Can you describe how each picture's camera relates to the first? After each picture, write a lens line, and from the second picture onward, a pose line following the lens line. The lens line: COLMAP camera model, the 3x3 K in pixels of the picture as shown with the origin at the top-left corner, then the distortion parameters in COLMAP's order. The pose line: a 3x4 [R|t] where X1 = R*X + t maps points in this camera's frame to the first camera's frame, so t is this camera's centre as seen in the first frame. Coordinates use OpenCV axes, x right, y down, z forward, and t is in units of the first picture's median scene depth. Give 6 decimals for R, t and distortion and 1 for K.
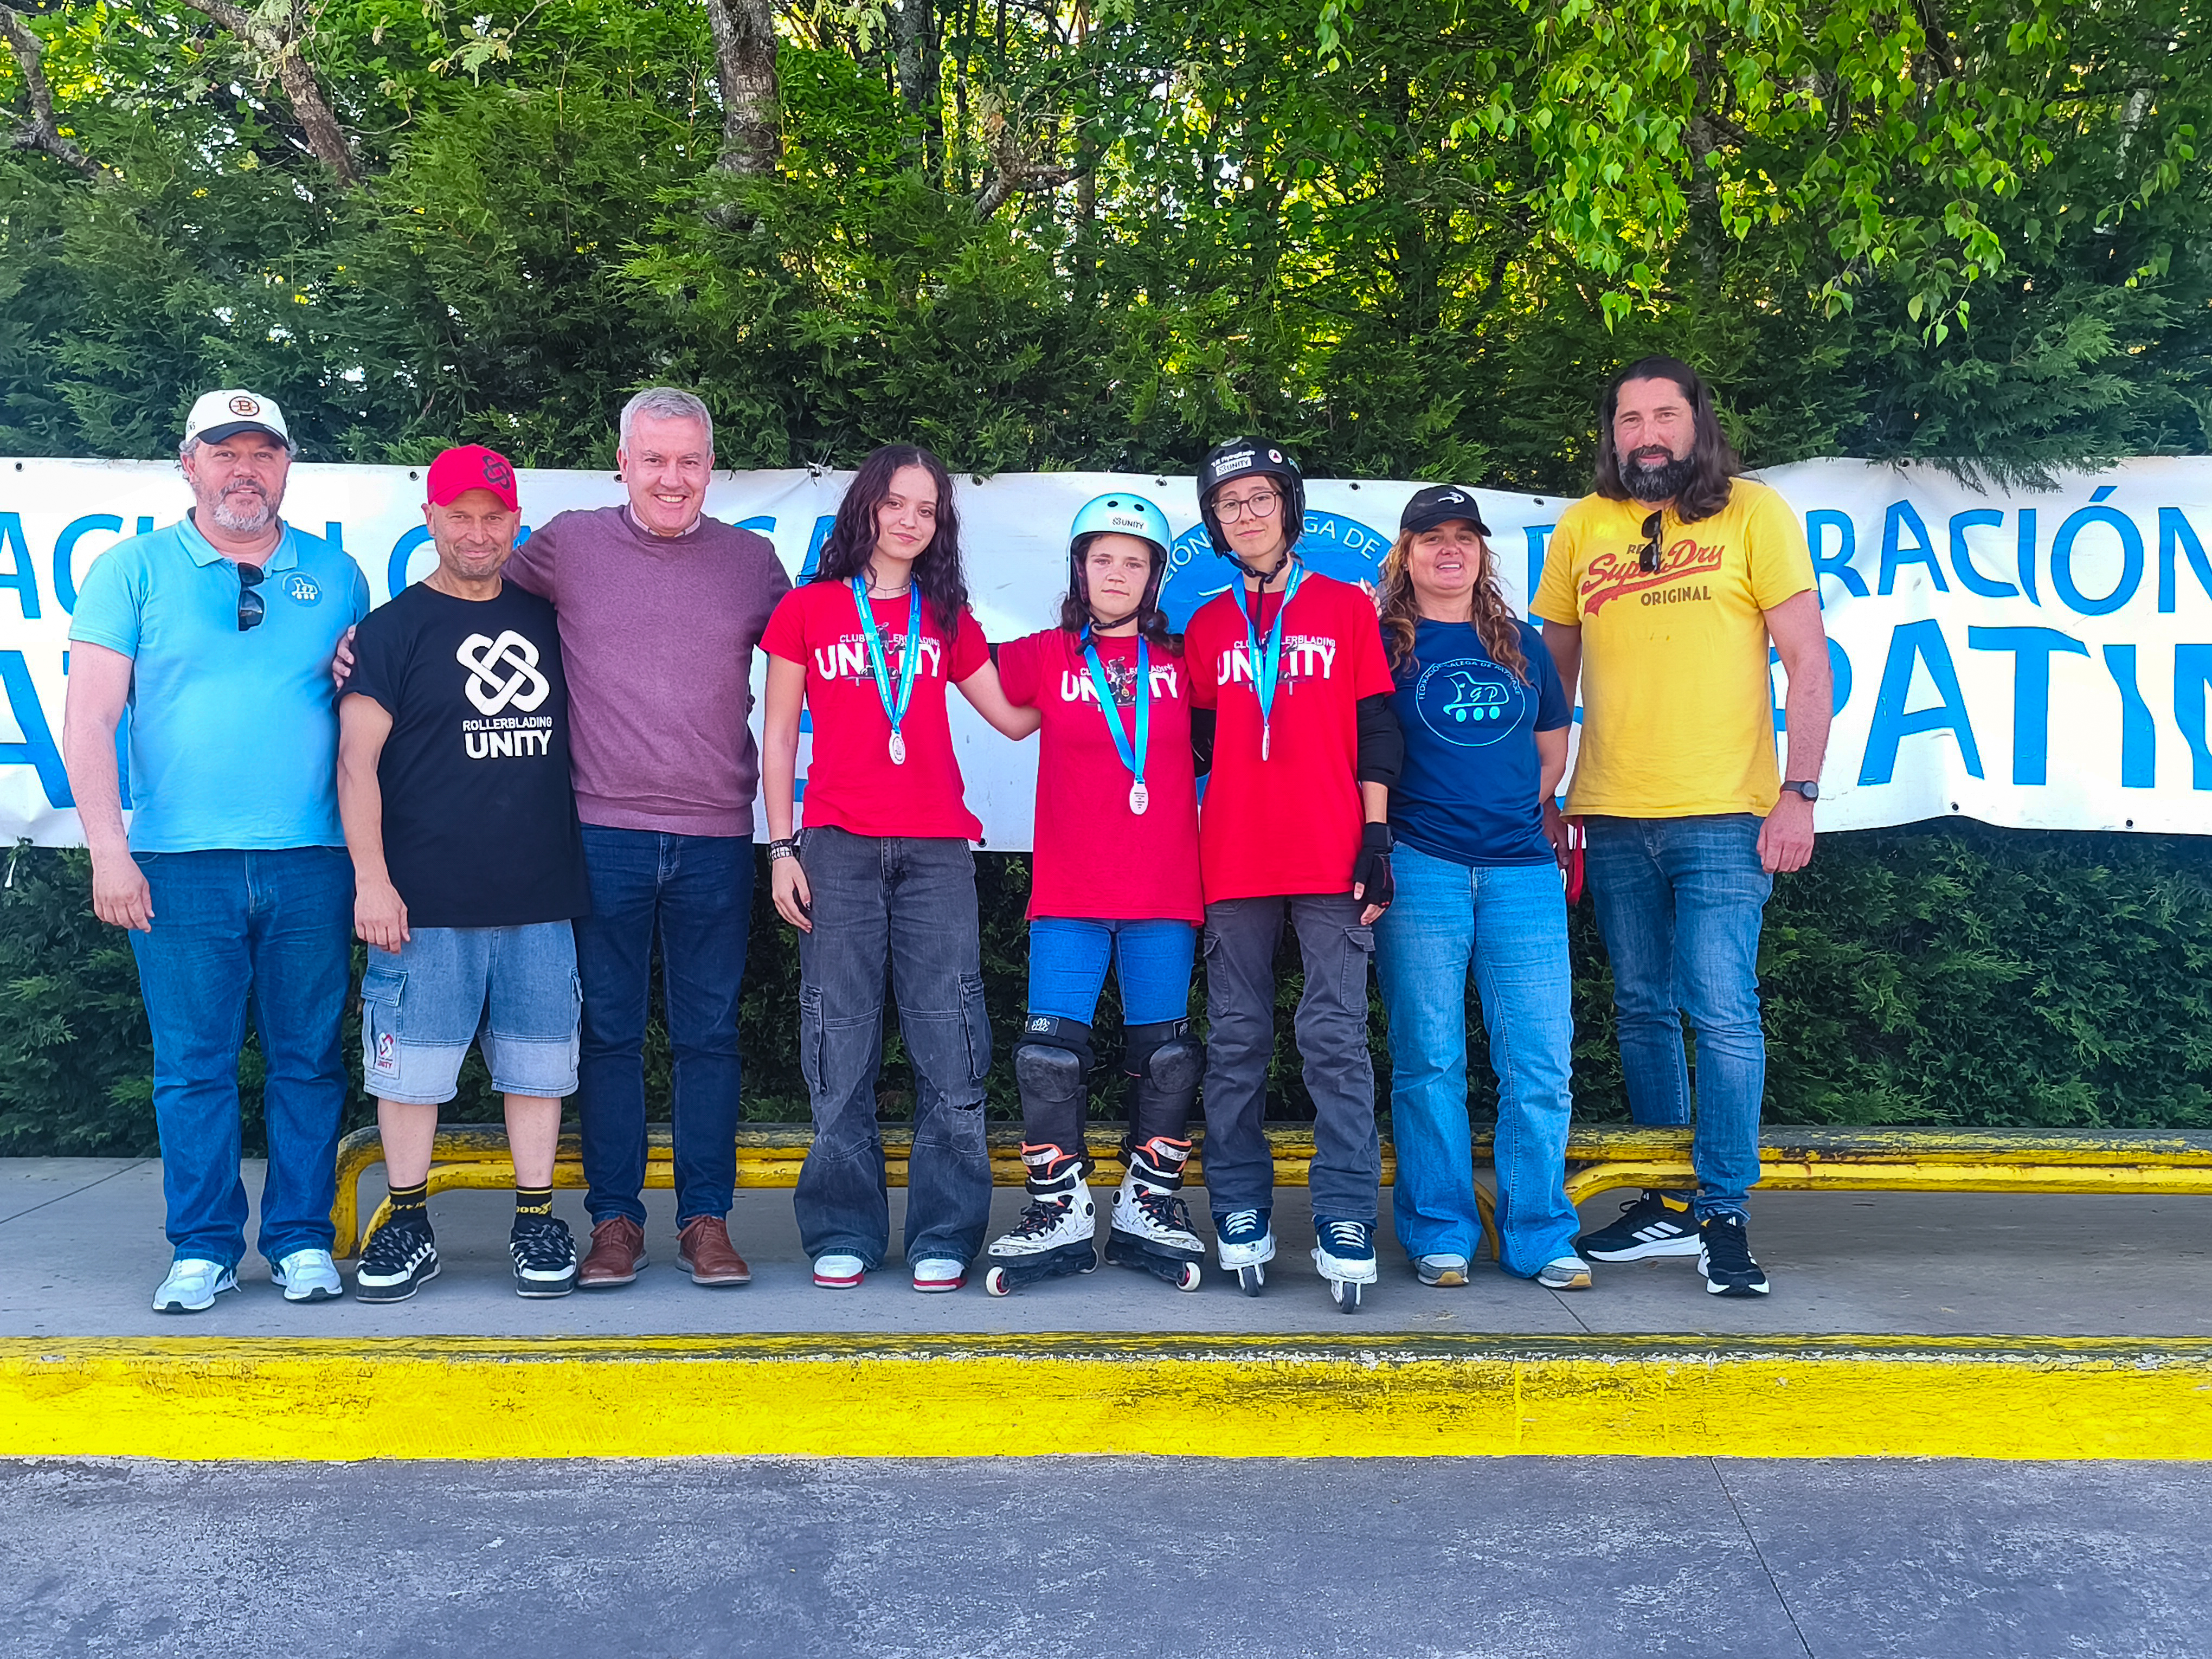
lens RADIAL K [[2078.1, 0, 1099.0], [0, 2078.1, 814.7], [0, 0, 1]] dist [0.003299, 0.000000]
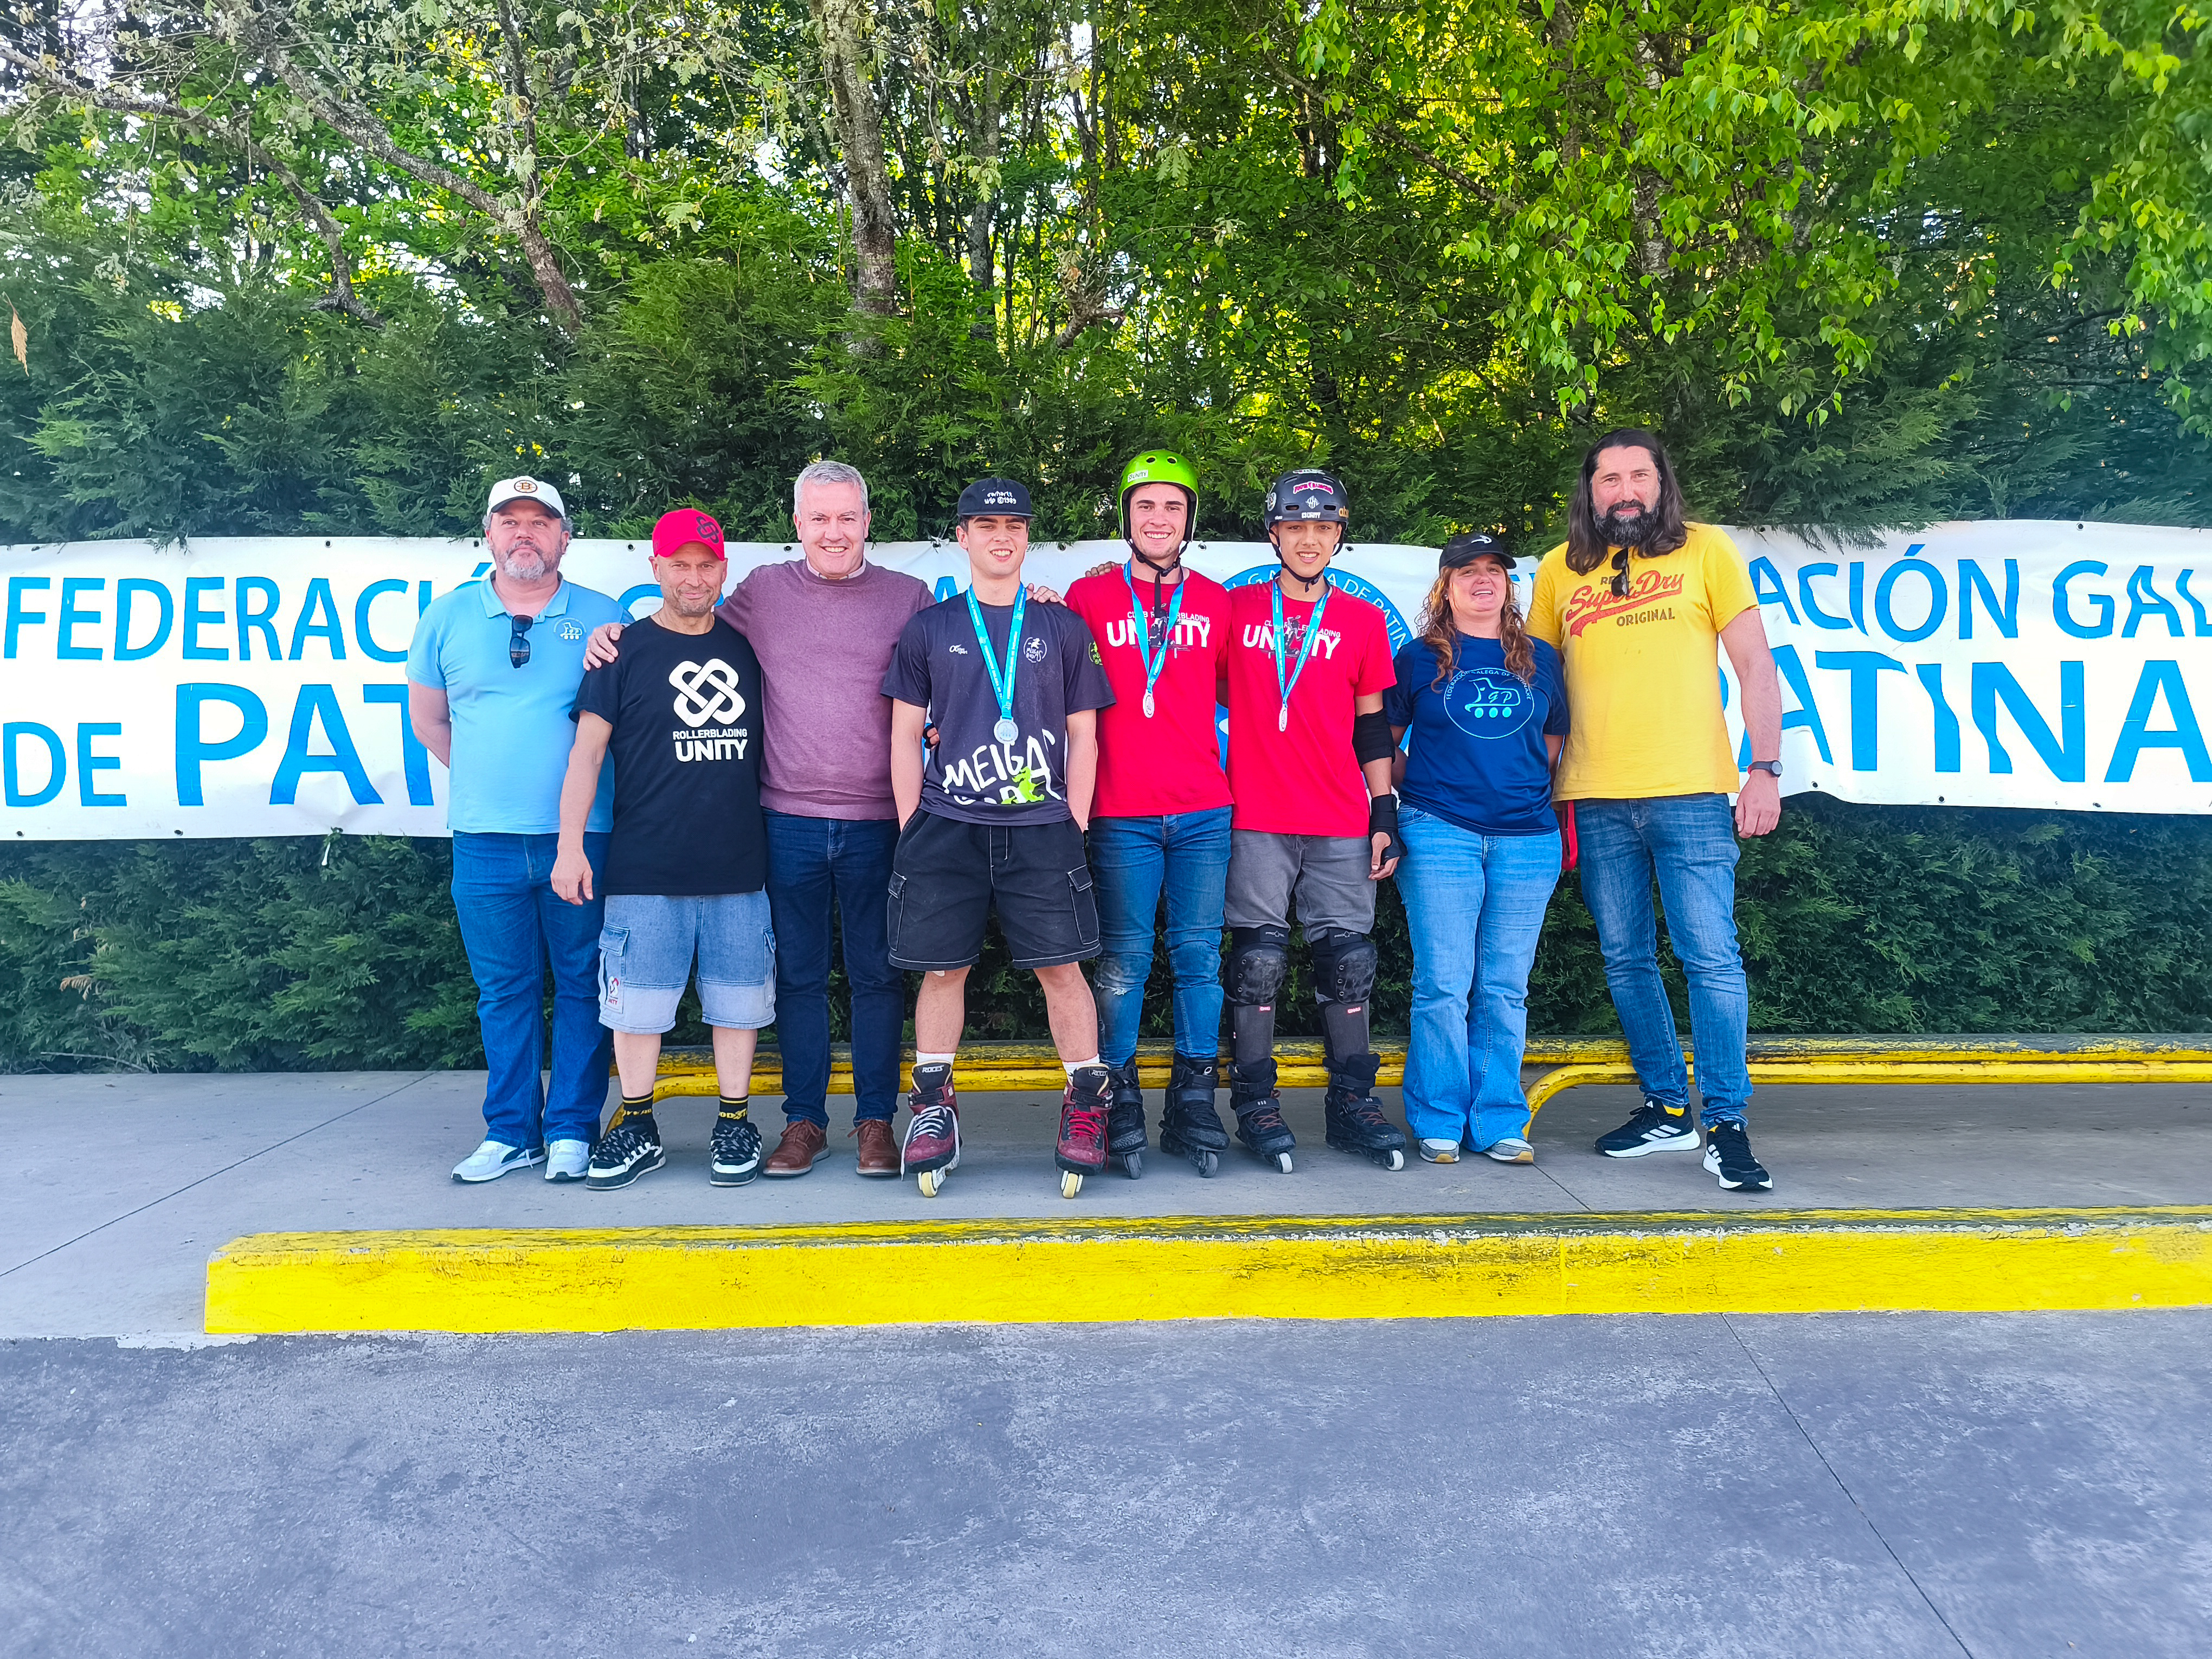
lens RADIAL K [[1454.2, 0, 1103.9], [0, 1454.2, 819.4], [0, 0, 1]] dist [0.003785, -0.007230]
pose [[0.999924, -0.011341, 0.004837, -0.047149], [0.011311, 0.999917, 0.006149, 0.006436], [-0.004907, -0.006093, 0.999969, 0.101587]]
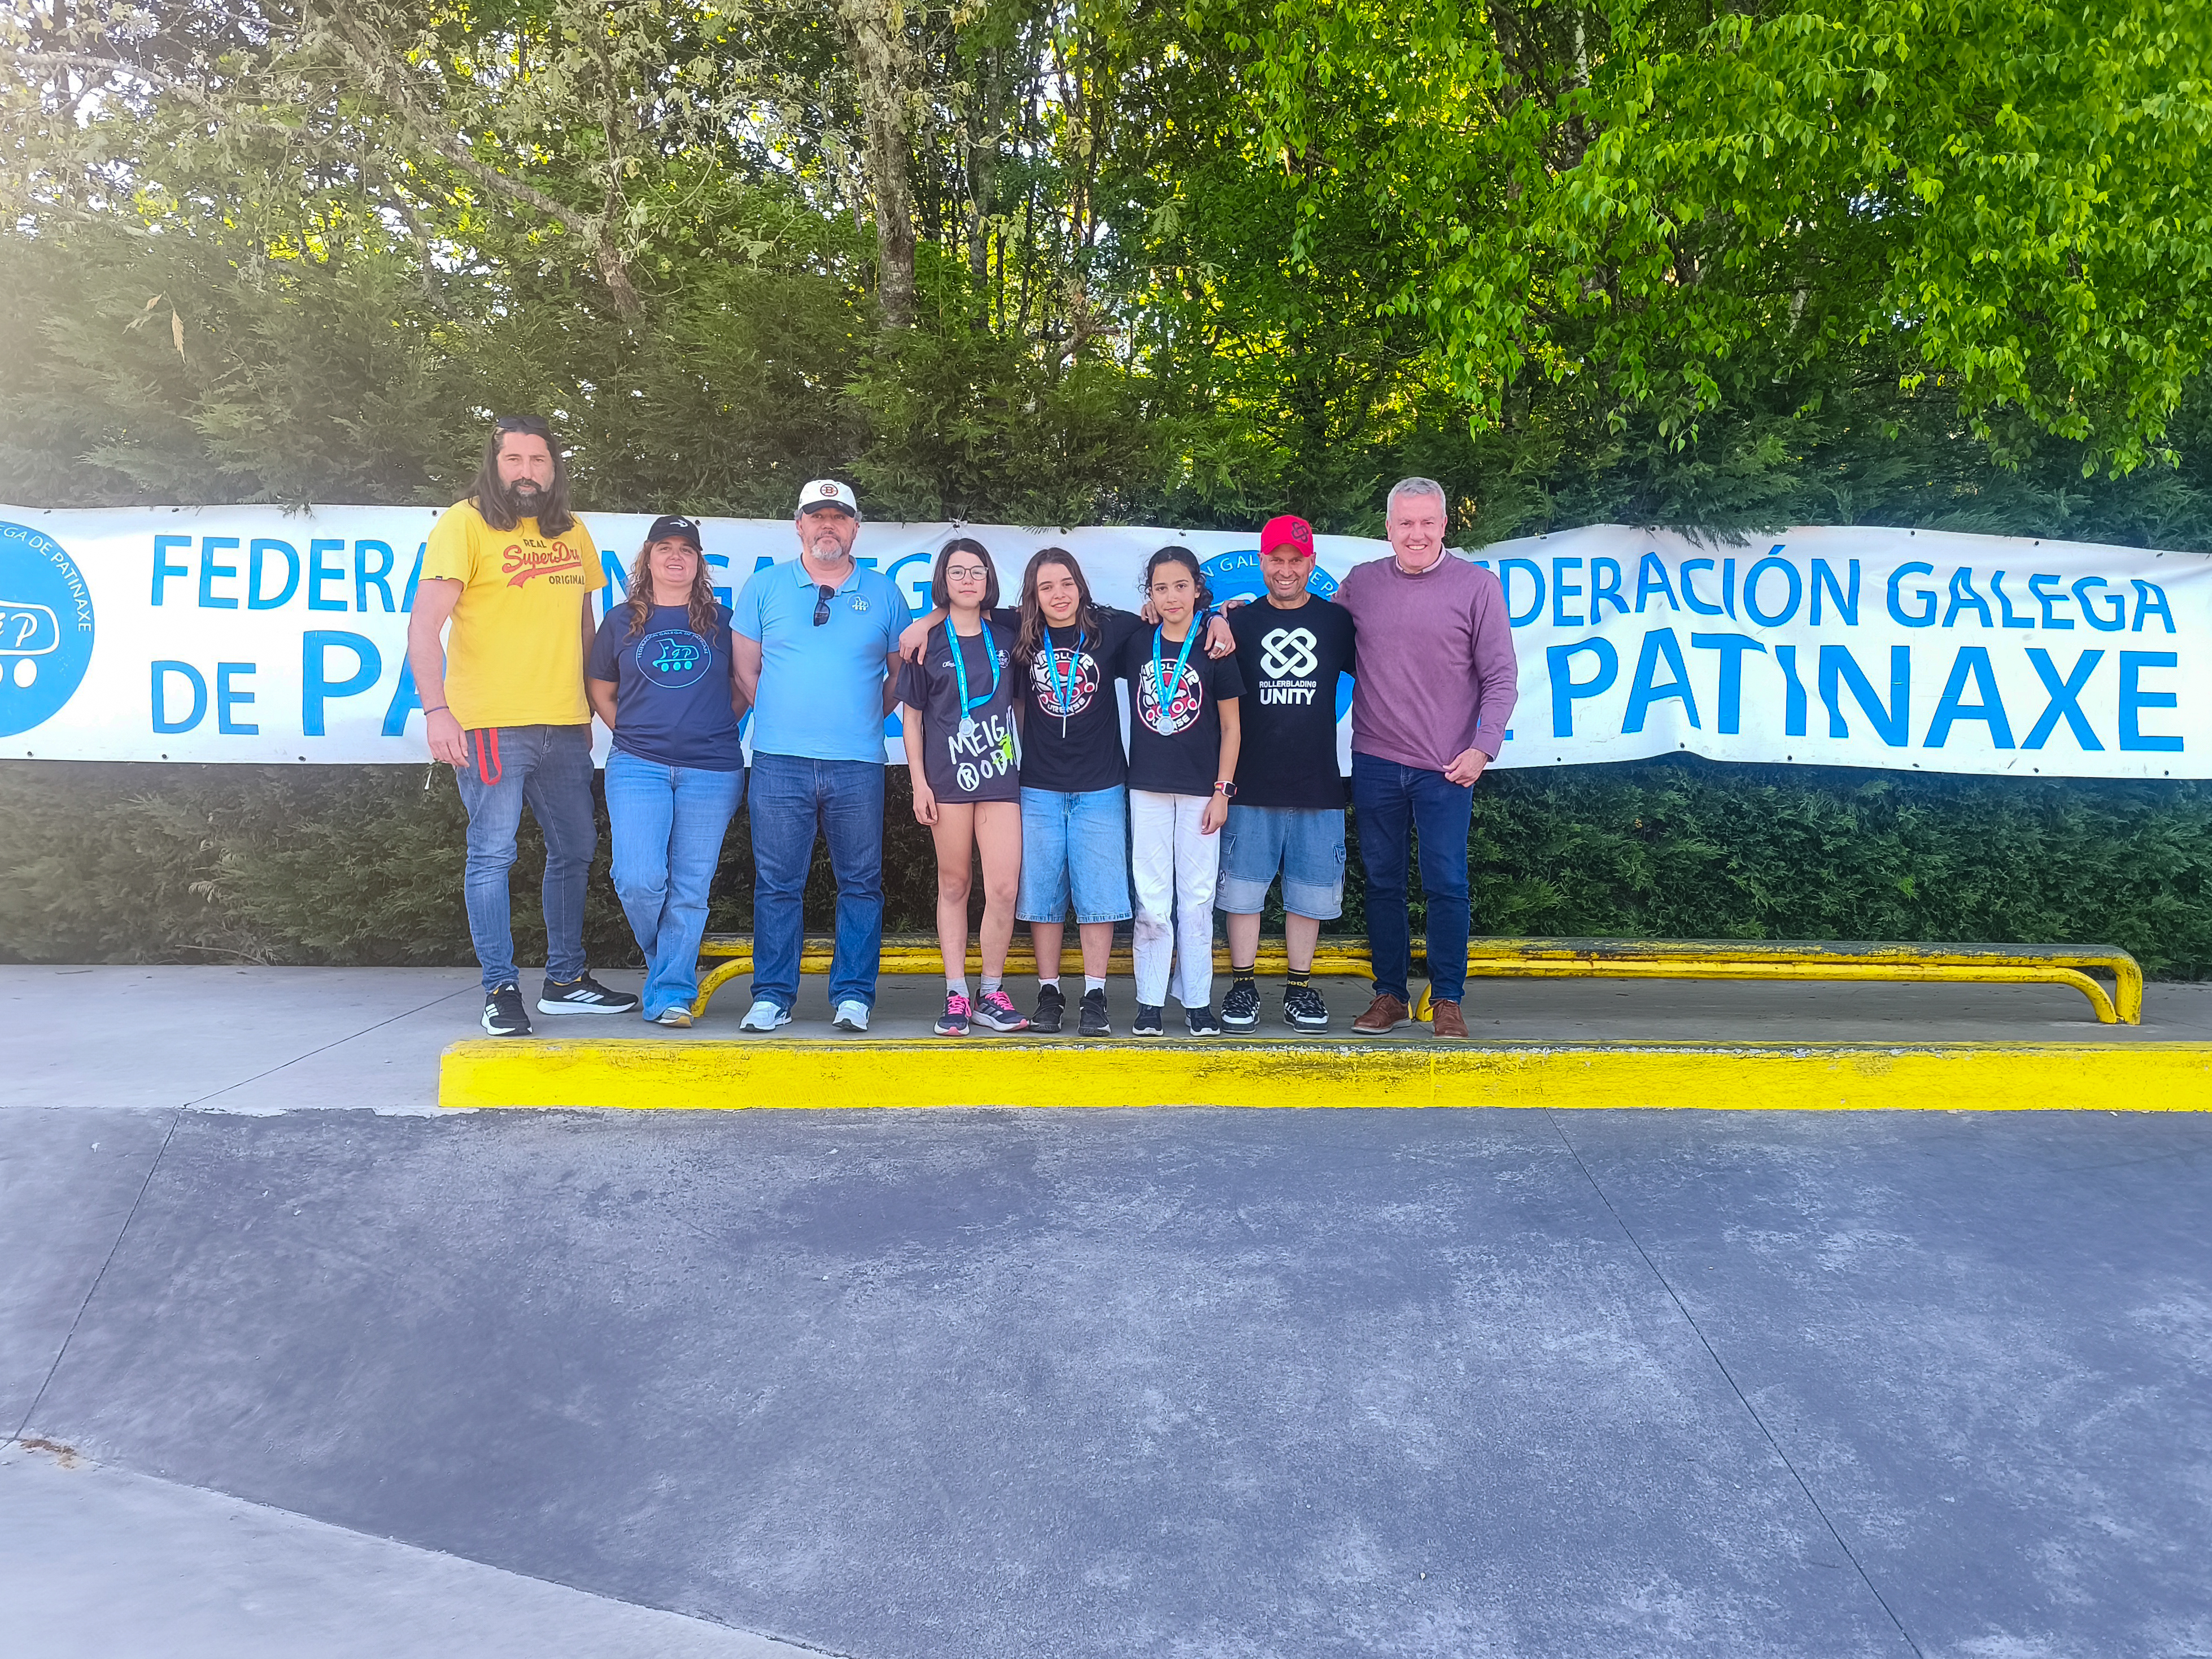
lens RADIAL K [[1454.2, 0, 1122.3], [0, 1454.2, 816.3], [0, 0, 1]] dist [0.003785, -0.007230]
pose [[0.999369, 0.006565, 0.034914, -0.063014], [-0.007419, 0.999675, 0.024390, 0.030876], [-0.034743, -0.024634, 0.999093, -0.112264]]
